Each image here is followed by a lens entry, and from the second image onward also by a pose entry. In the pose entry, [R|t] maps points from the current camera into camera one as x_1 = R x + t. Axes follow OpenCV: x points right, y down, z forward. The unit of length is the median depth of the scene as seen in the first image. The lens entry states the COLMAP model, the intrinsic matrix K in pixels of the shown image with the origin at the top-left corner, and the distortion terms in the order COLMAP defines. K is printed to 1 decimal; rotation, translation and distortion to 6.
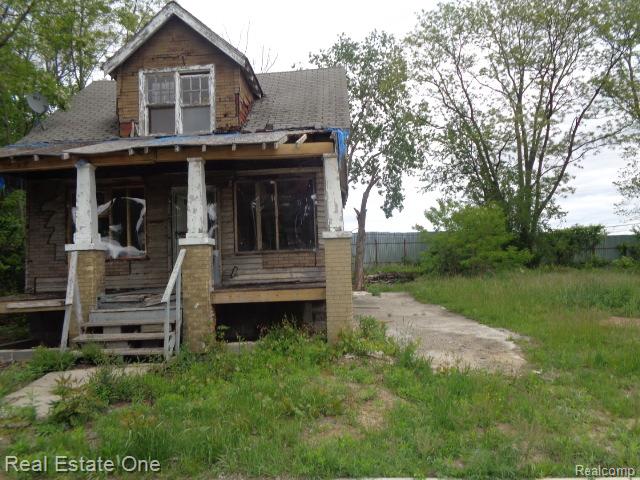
lens RADIAL K [[481.6, 0, 320.0], [0, 481.6, 240.0], [0, 0, 1]] dist [0.001471, -0.000532]
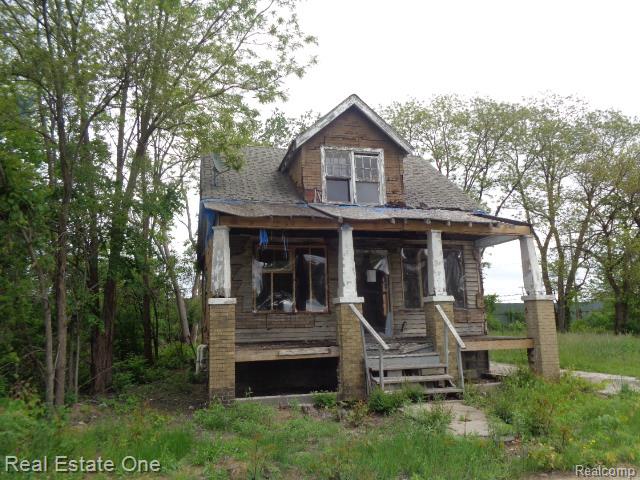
lens RADIAL K [[479.3, 0, 320.0], [0, 479.3, 240.0], [0, 0, 1]] dist [0.000144, 0.005931]
pose [[0.955203, 0.068588, 0.287894, -0.691937], [-0.031108, 0.990655, -0.132799, 0.020357], [-0.294312, 0.117894, 0.948410, -0.052408]]
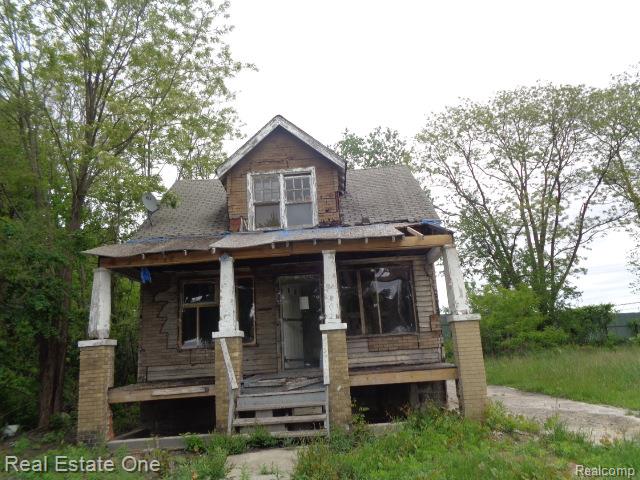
lens RADIAL K [[479.3, 0, 320.0], [0, 479.3, 240.0], [0, 0, 1]] dist [0.000144, 0.005931]
pose [[0.999471, -0.017954, 0.027105, -0.240106], [0.022422, 0.984349, -0.174797, -0.000738], [-0.023542, 0.175313, 0.984231, -0.070743]]
